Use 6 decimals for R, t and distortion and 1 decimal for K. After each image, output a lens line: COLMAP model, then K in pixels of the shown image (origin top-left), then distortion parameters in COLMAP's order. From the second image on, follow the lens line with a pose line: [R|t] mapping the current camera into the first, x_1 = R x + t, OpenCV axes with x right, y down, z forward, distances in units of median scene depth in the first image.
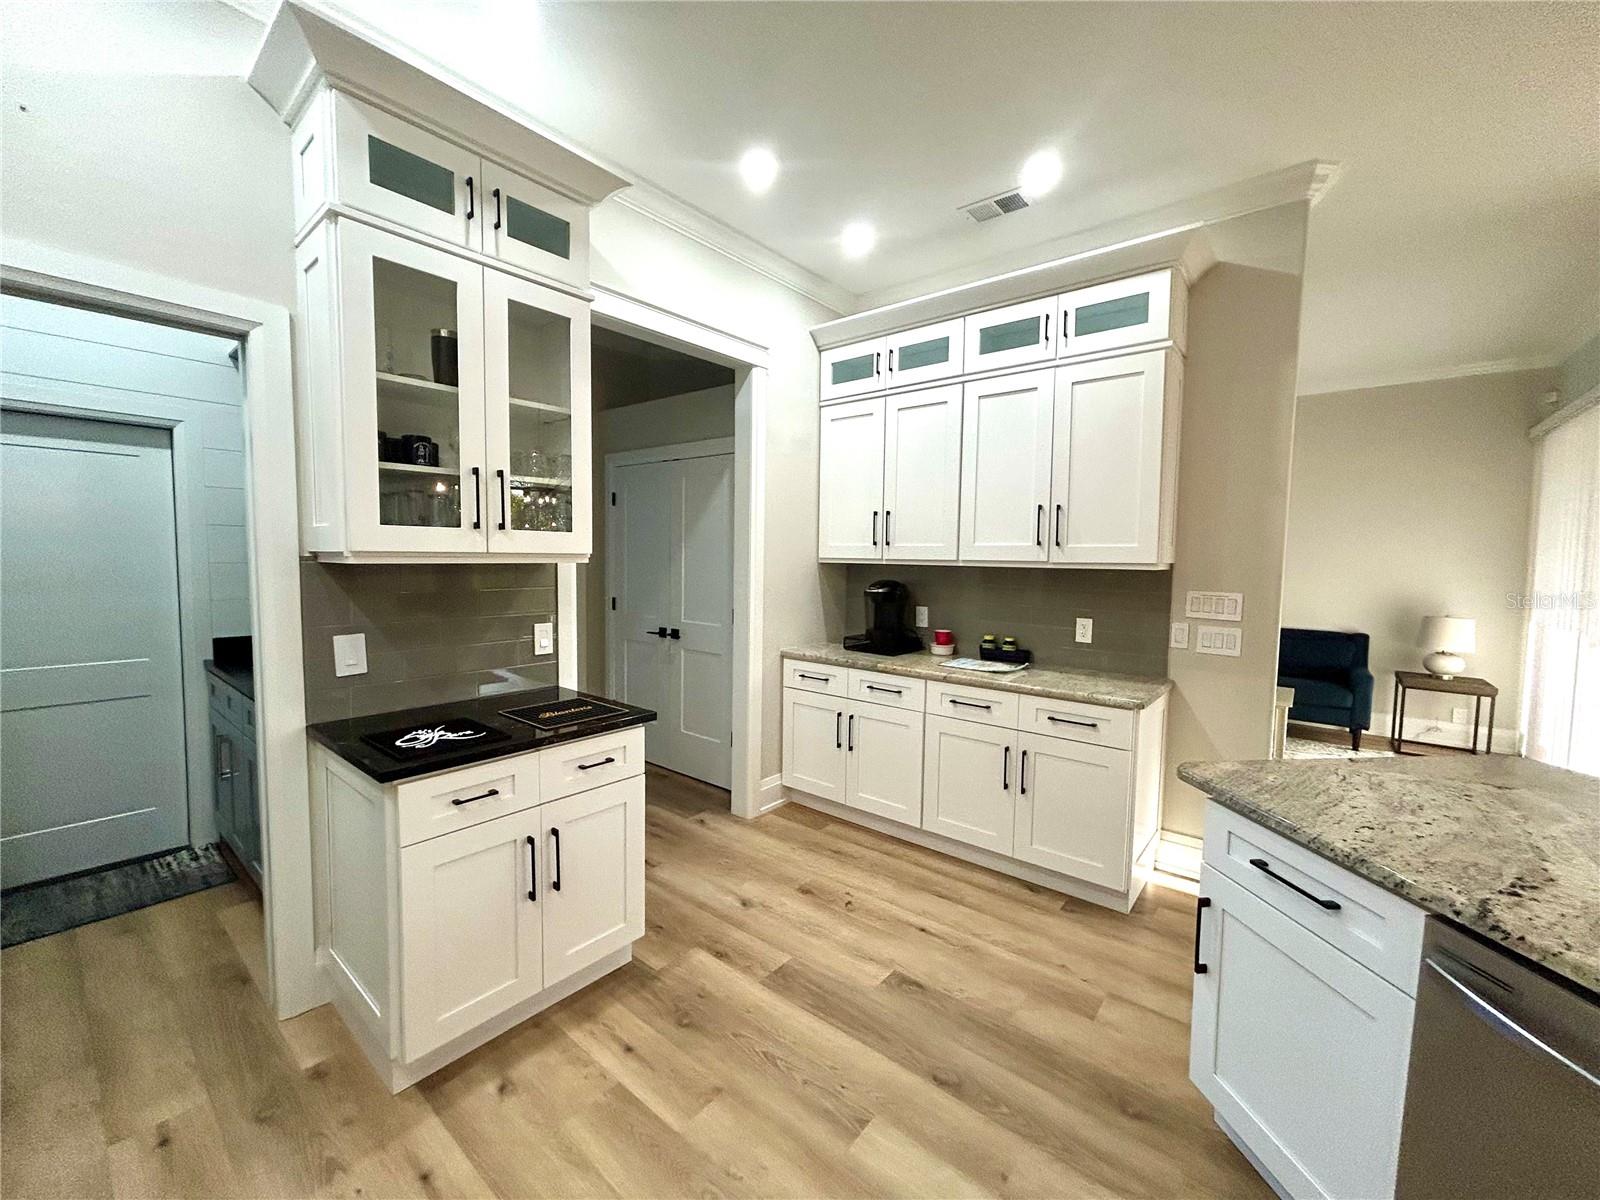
lens RADIAL K [[650.6, 0, 800.0], [0, 650.6, 600.0], [0, 0, 1]] dist [-0.001000, -0.000120]
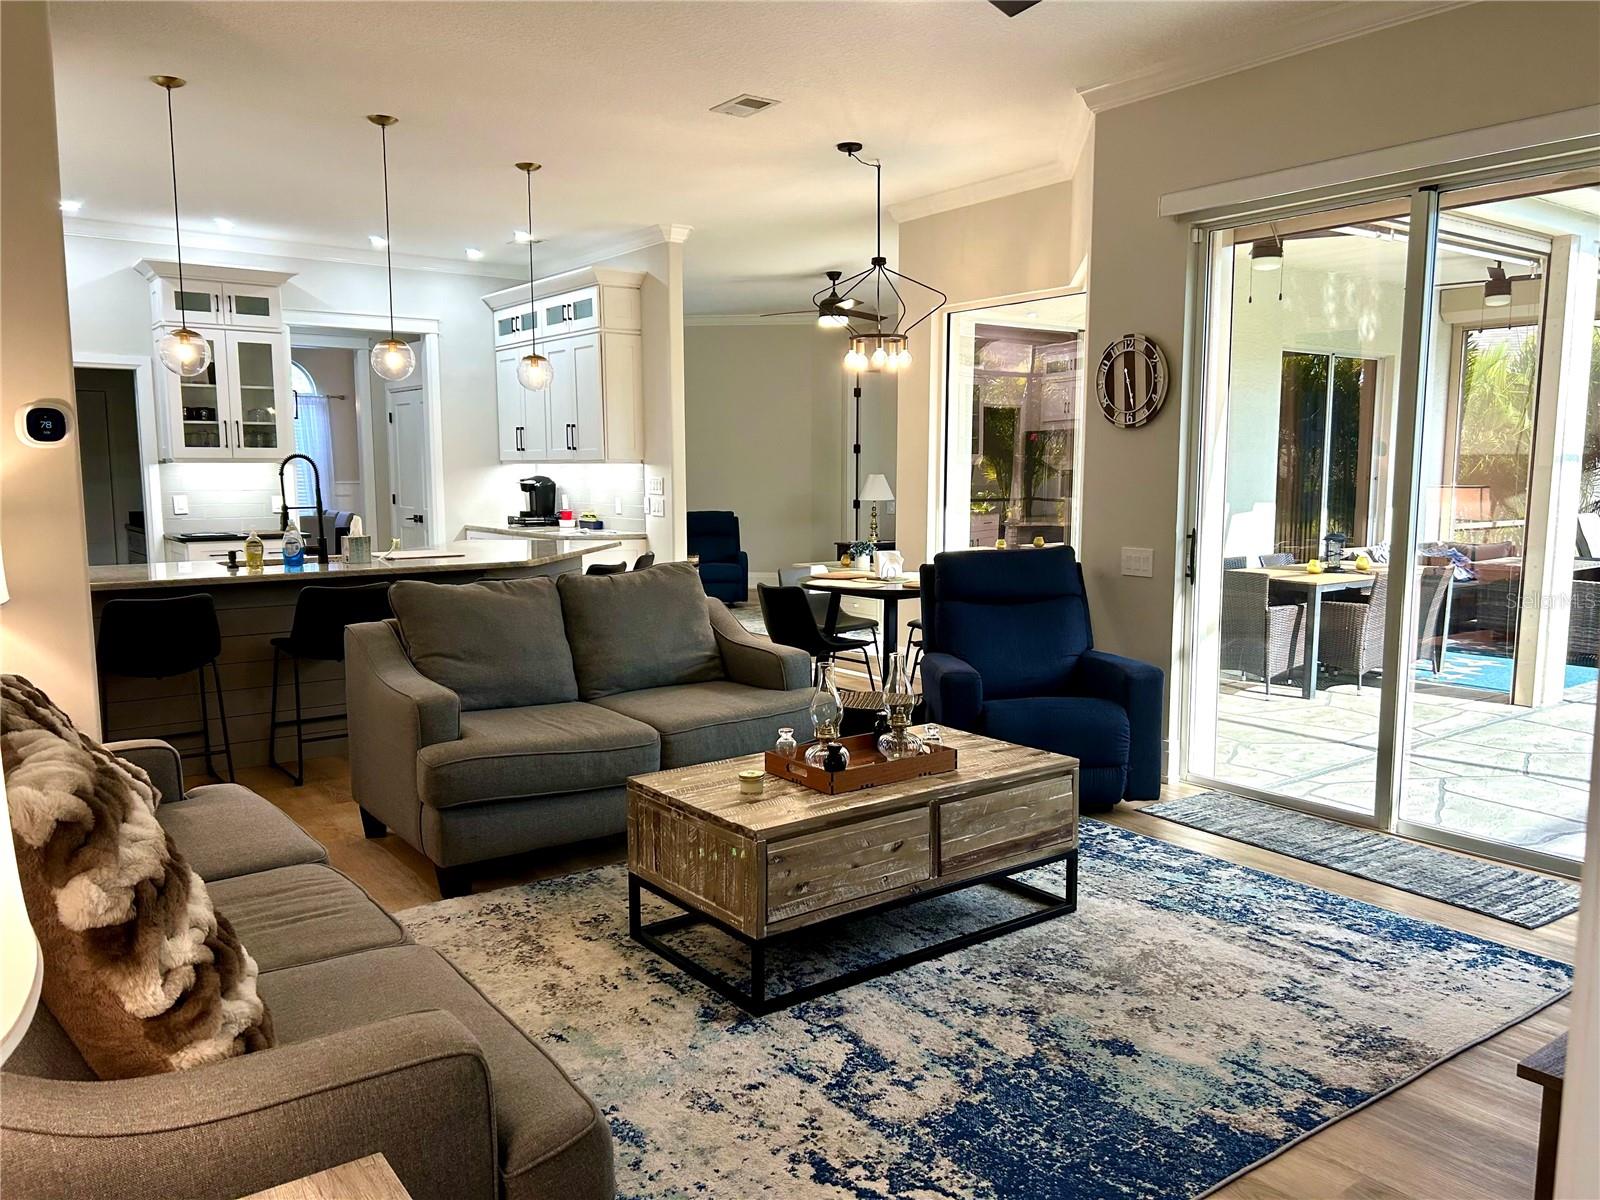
lens RADIAL K [[1195.3, 0, 800.0], [0, 1195.3, 600.0], [0, 0, 1]] dist [0.004106, 0.002833]
pose [[0.969867, 0.014449, -0.243204, 1.839107], [-0.003575, 0.998976, 0.045092, 0.166984], [0.243607, -0.042864, 0.968926, -1.915650]]
